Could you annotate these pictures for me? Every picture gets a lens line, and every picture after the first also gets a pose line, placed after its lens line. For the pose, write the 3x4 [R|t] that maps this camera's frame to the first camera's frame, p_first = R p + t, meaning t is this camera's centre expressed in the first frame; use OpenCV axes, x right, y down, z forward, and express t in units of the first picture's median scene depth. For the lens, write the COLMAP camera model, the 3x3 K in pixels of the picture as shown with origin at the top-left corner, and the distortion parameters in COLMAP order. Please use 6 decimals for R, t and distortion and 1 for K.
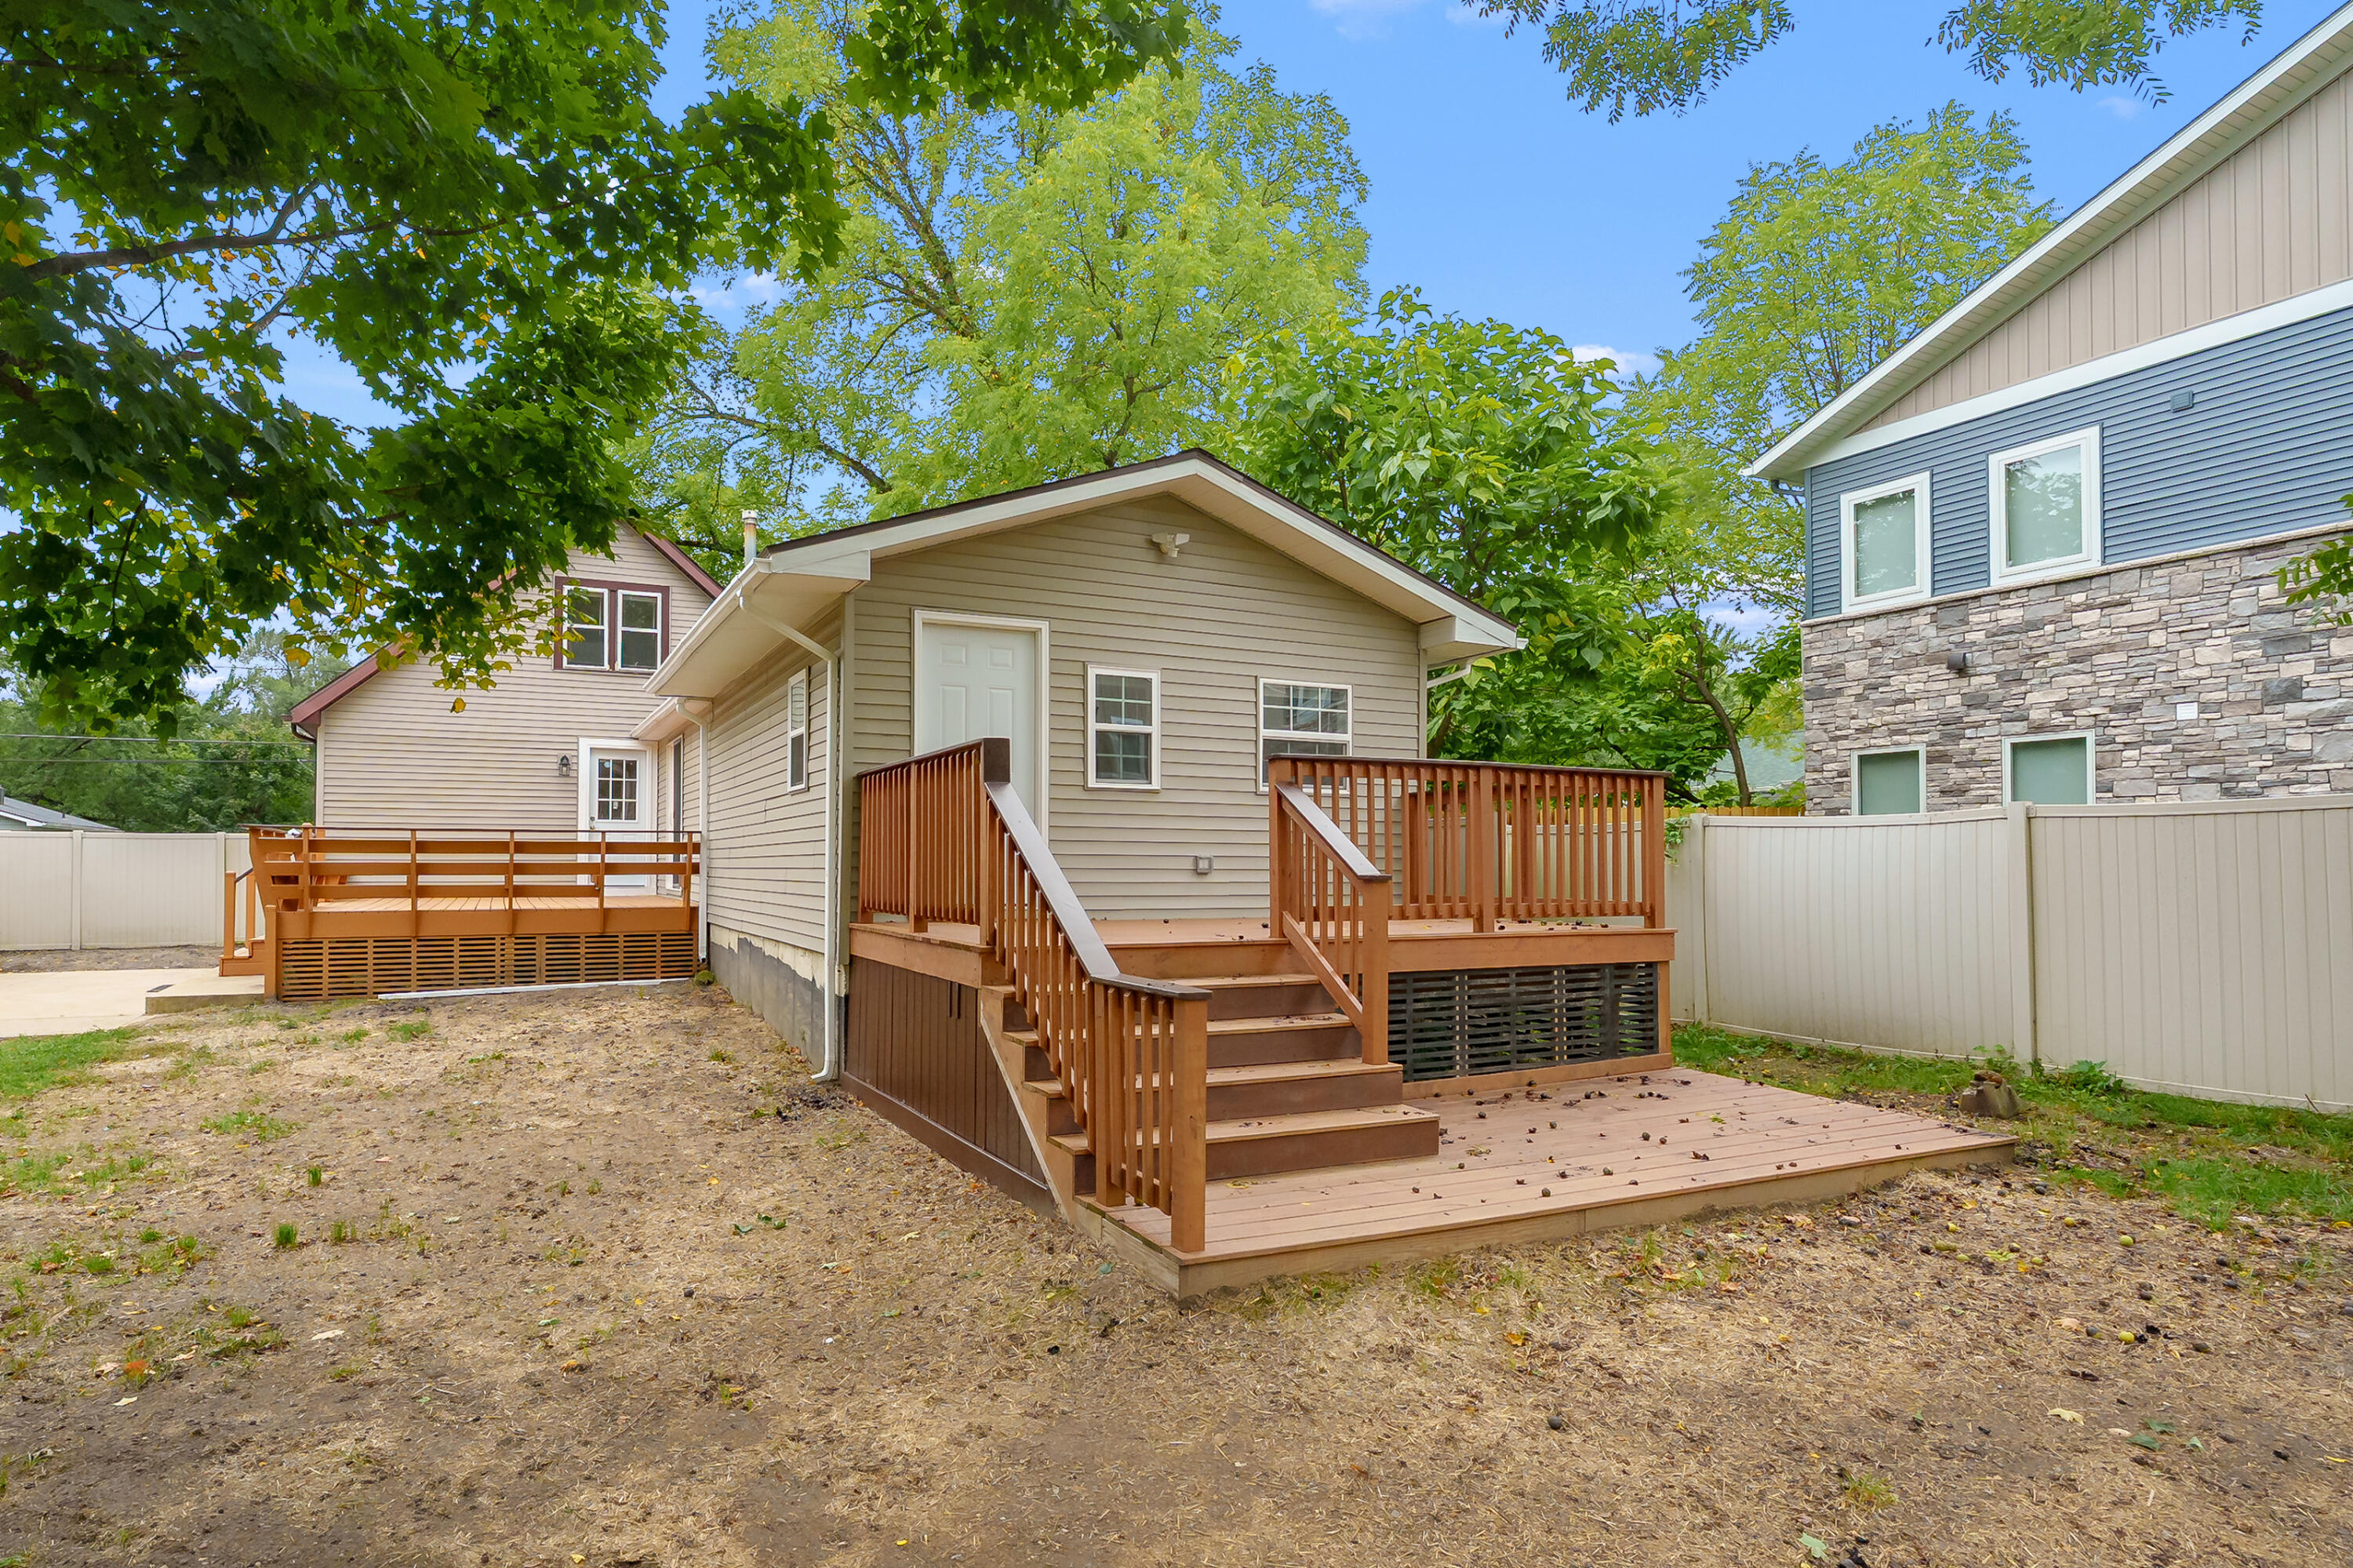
lens RADIAL K [[1206.9, 0, 988.6], [0, 1206.9, 855.6], [0, 0, 1]] dist [-0.009380, 0.001052]
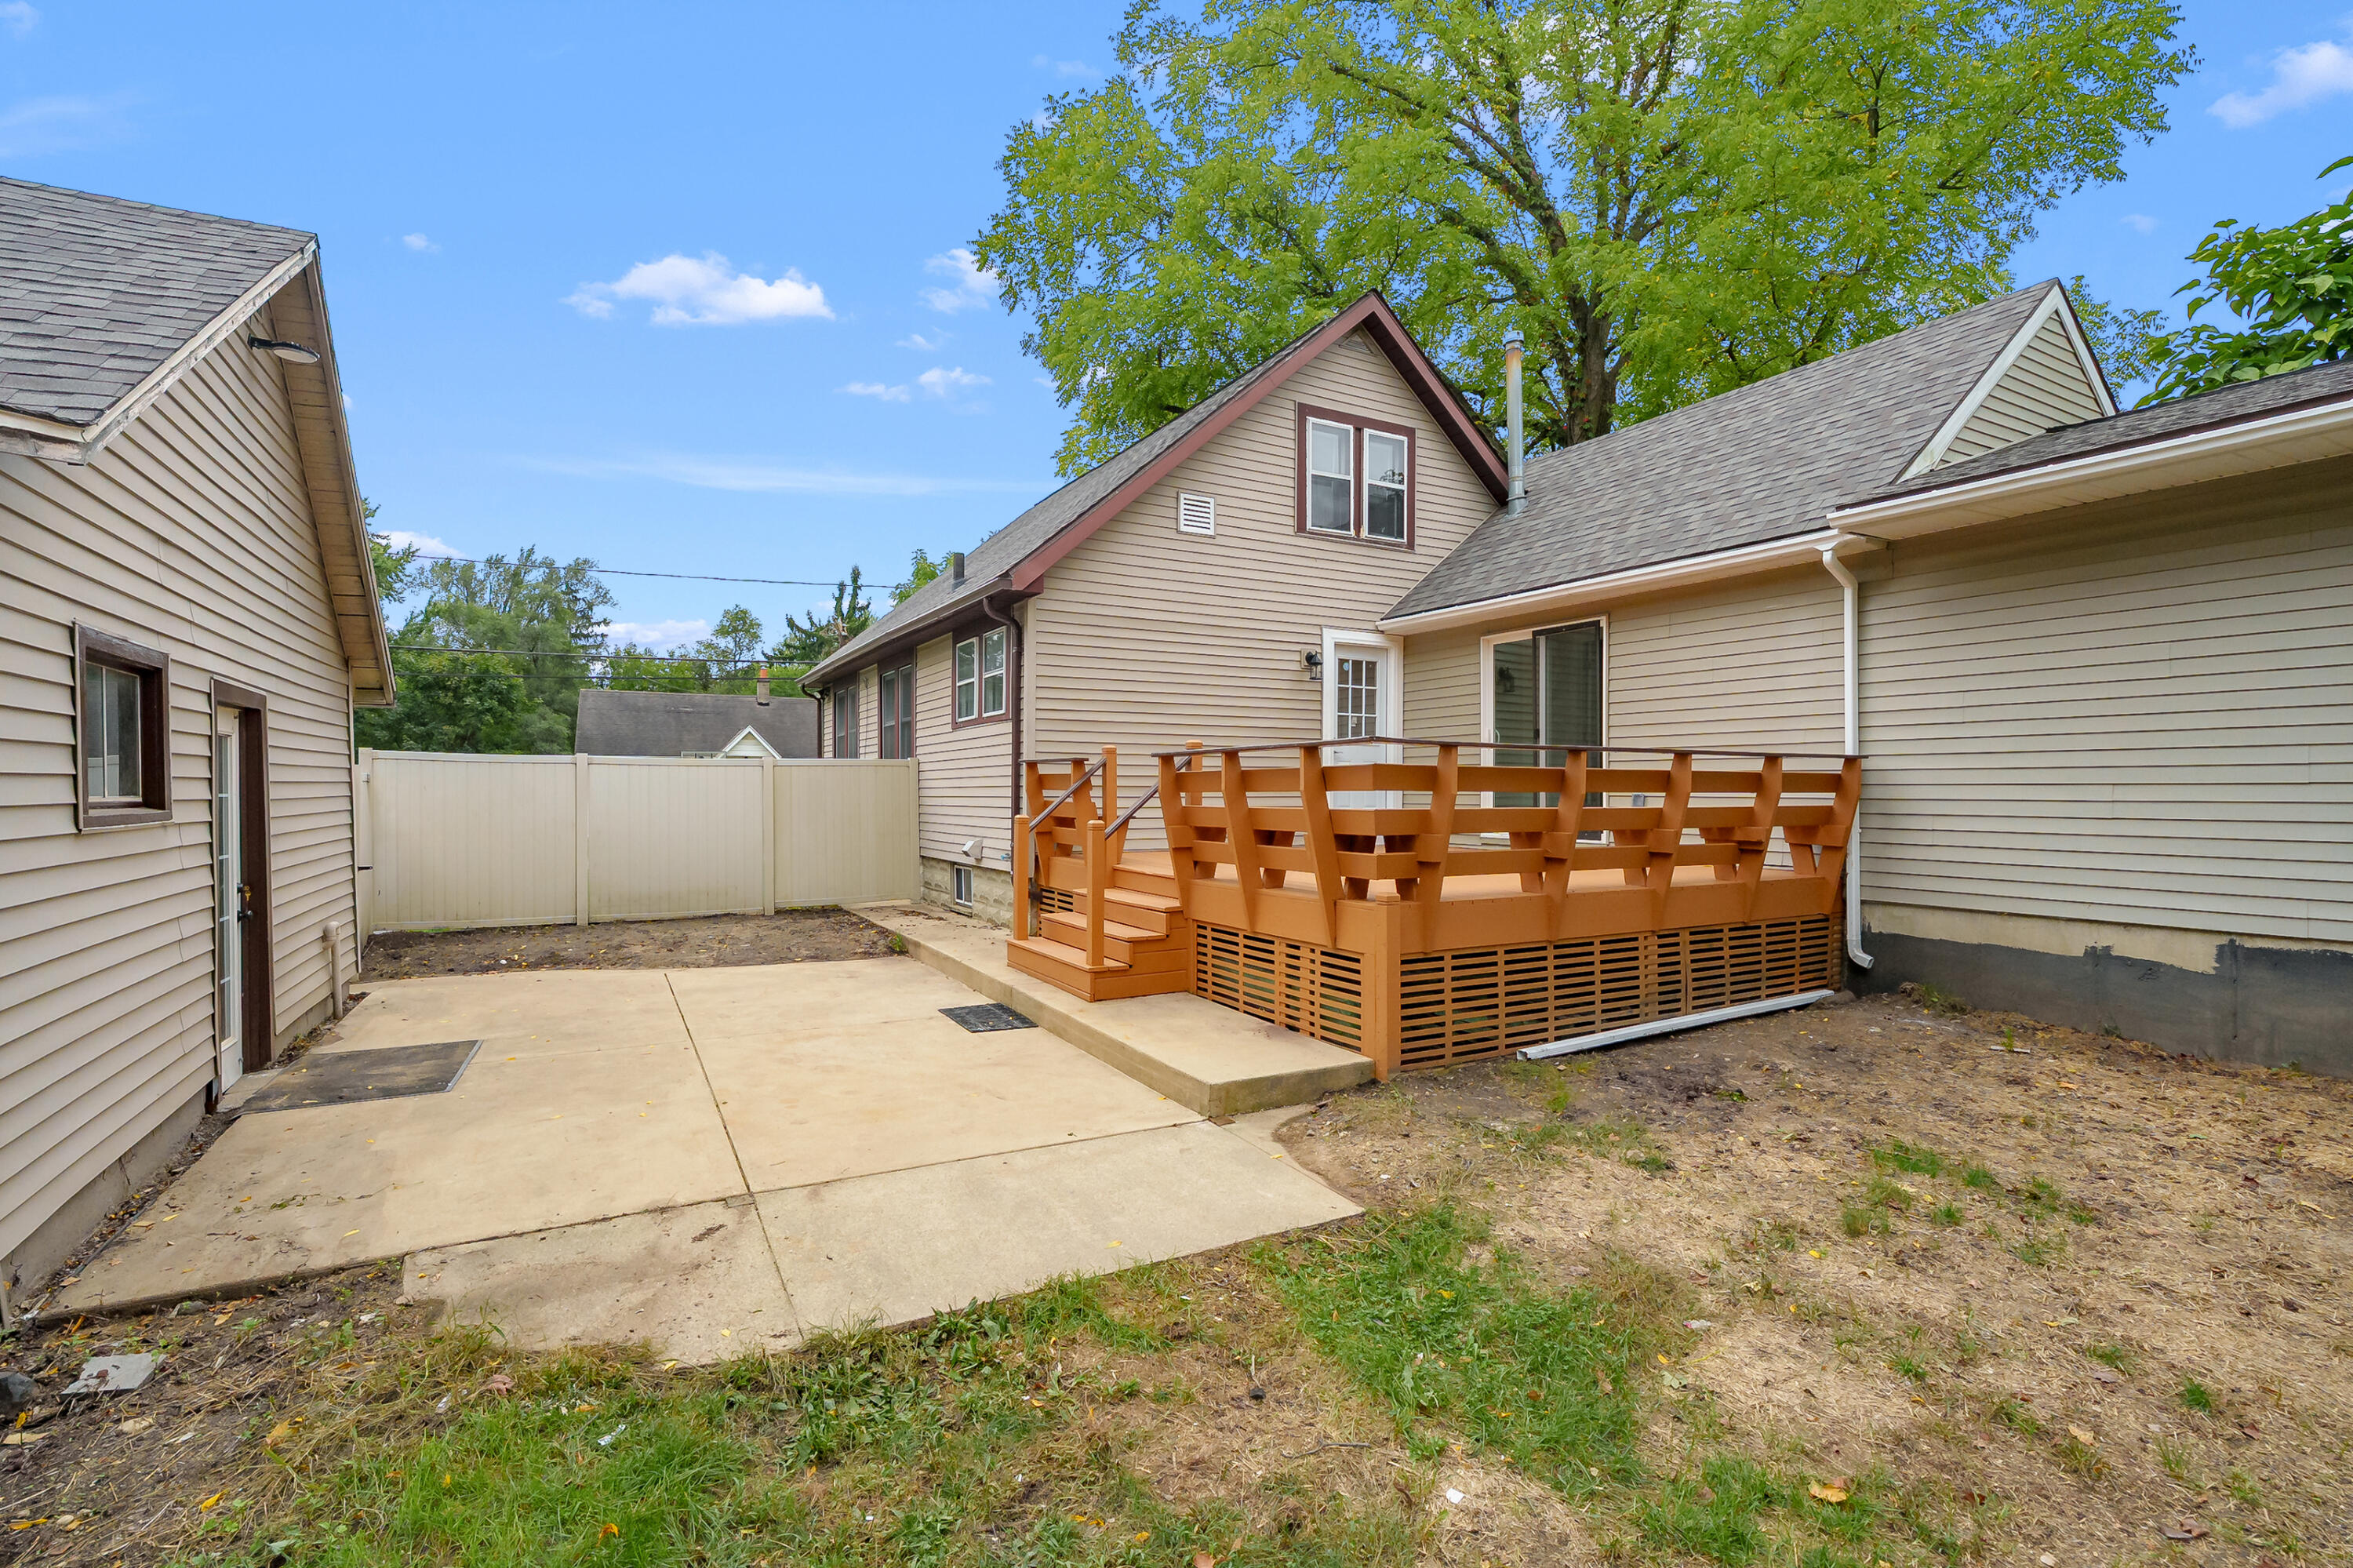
lens RADIAL K [[1080.7, 0, 1183.4], [0, 1080.7, 784.9], [0, 0, 1]] dist [-0.013263, 0.001088]
pose [[0.996355, 0.002037, 0.085282, -0.578357], [-0.002105, 0.999998, 0.000710, -0.004255], [-0.085280, -0.000887, 0.996357, 0.433003]]
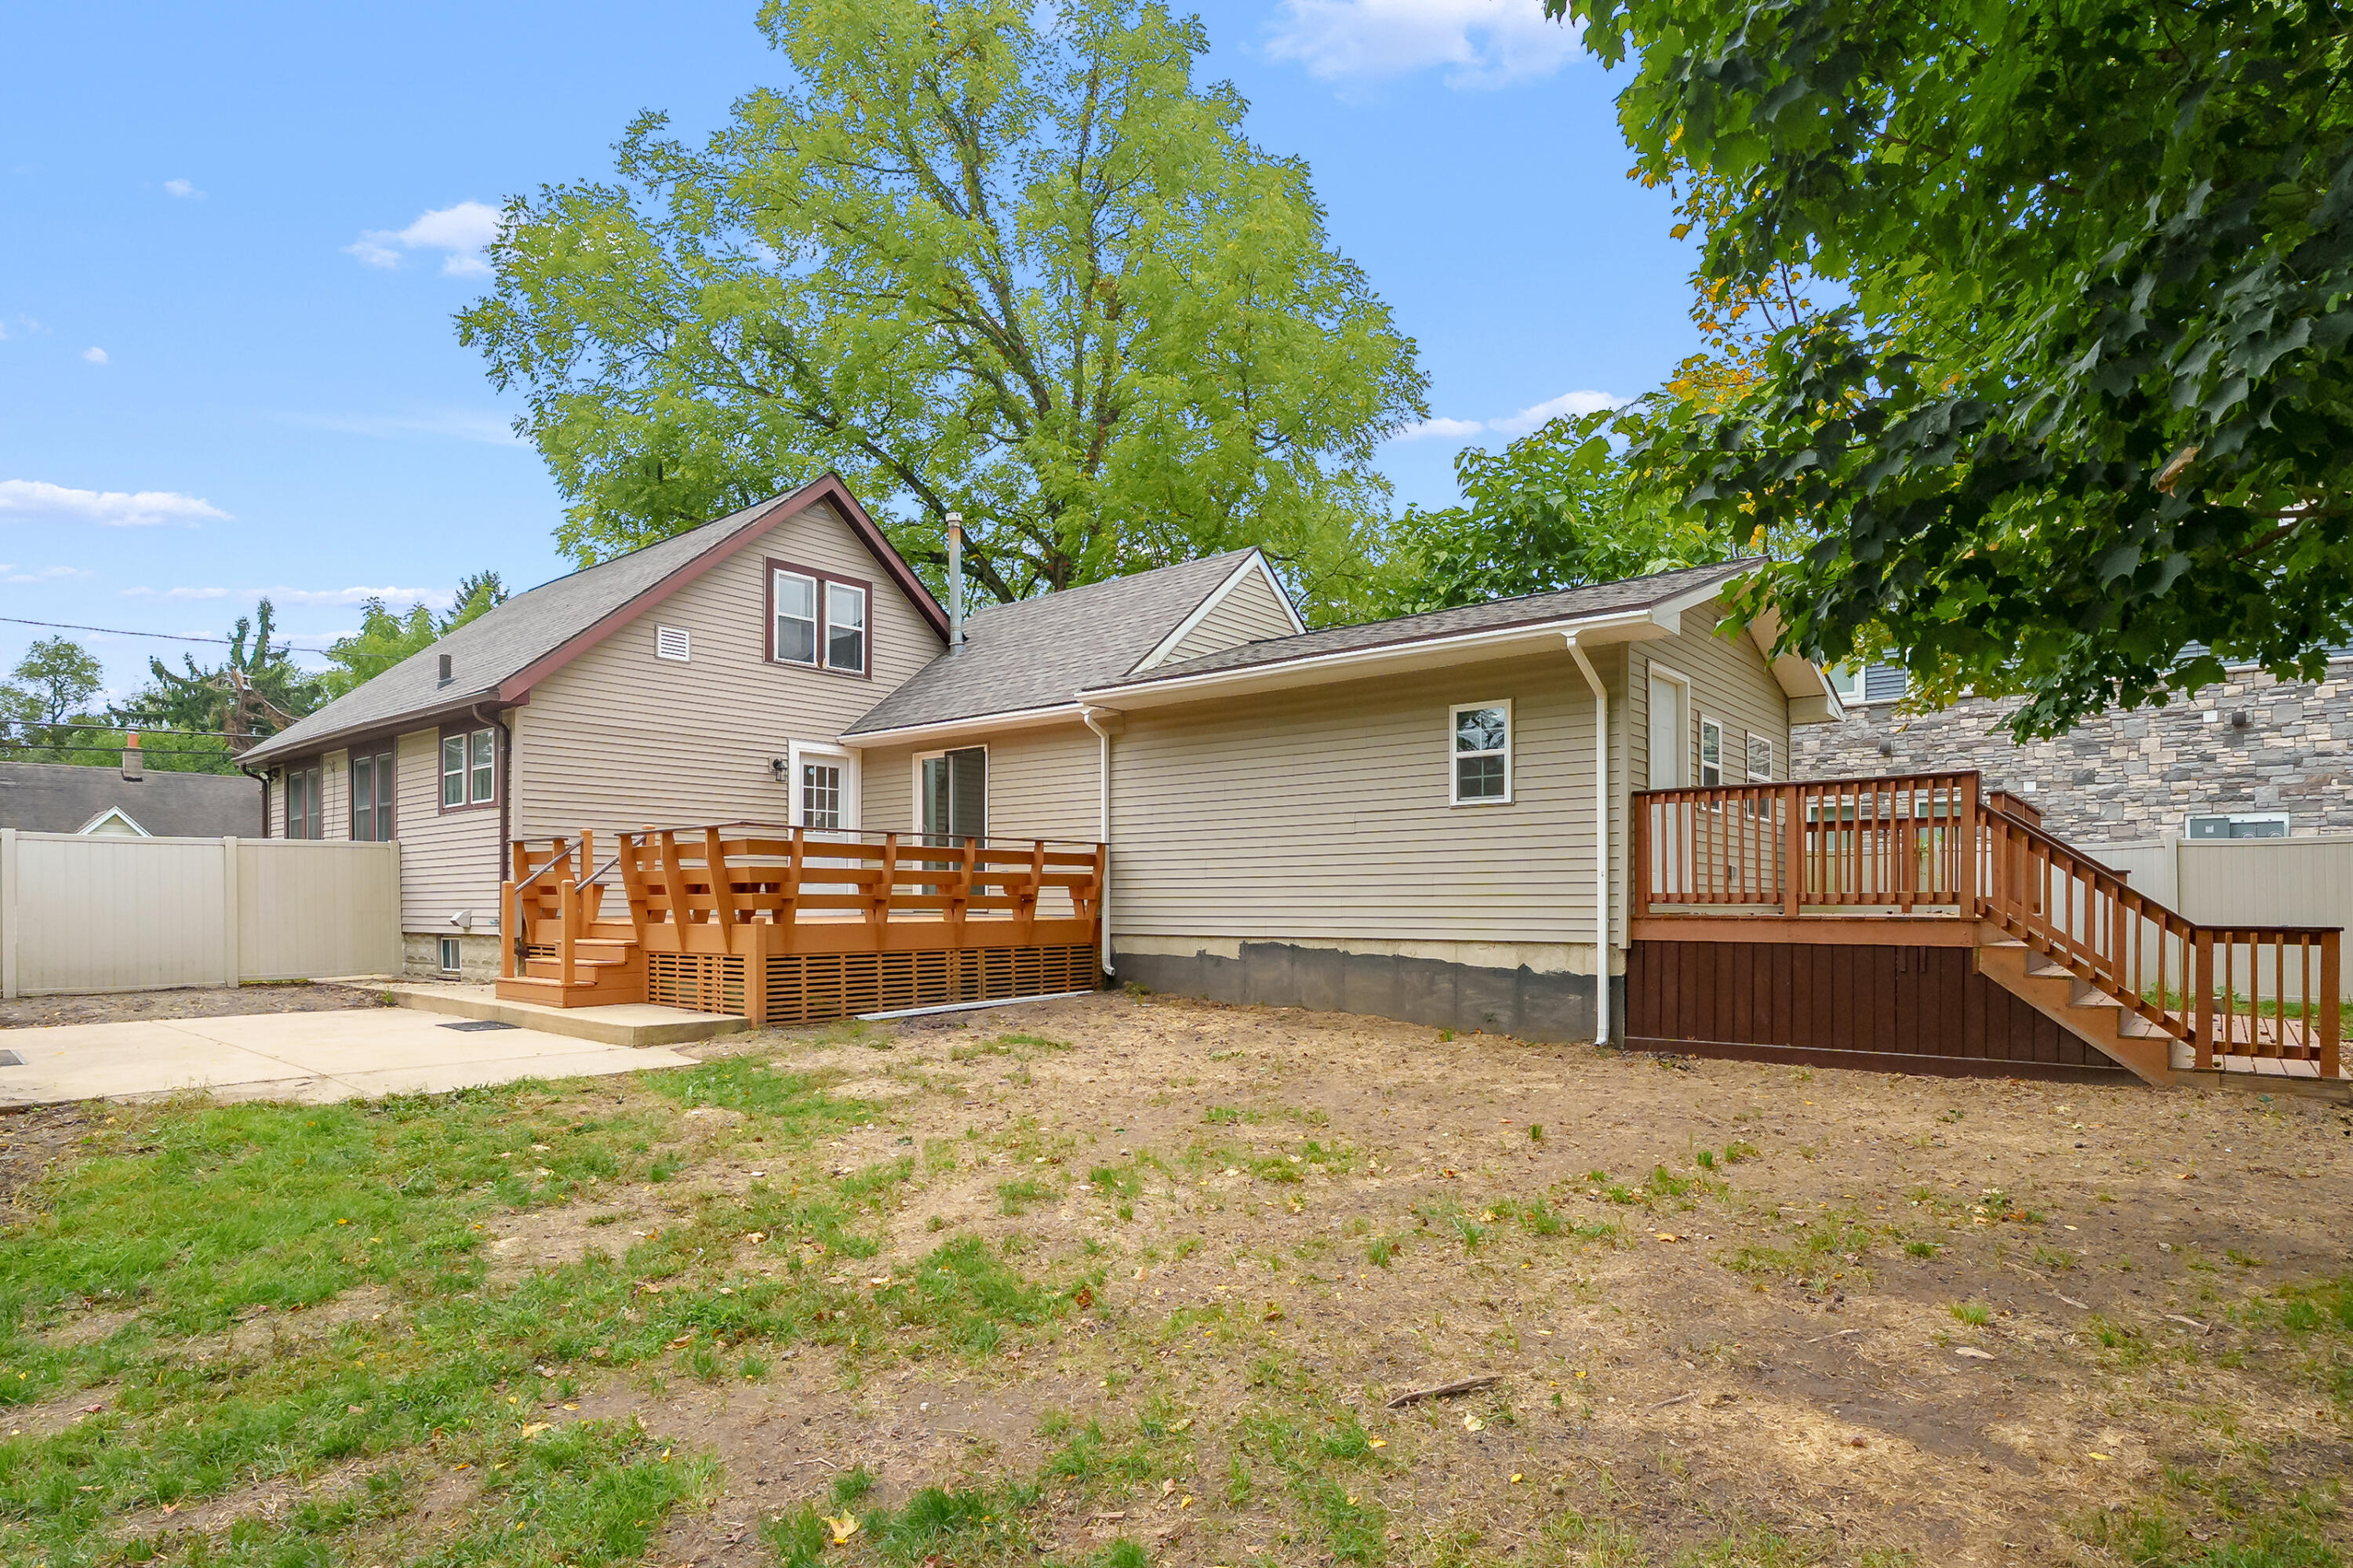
lens RADIAL K [[1206.9, 0, 1237.3], [0, 1206.9, 898.4], [0, 0, 1]] dist [-0.009380, 0.001052]
pose [[0.889141, 0.000231, 0.457633, -0.548287], [-0.002664, 0.999986, 0.004671, 0.018729], [-0.457625, -0.005372, 0.889129, 0.054148]]
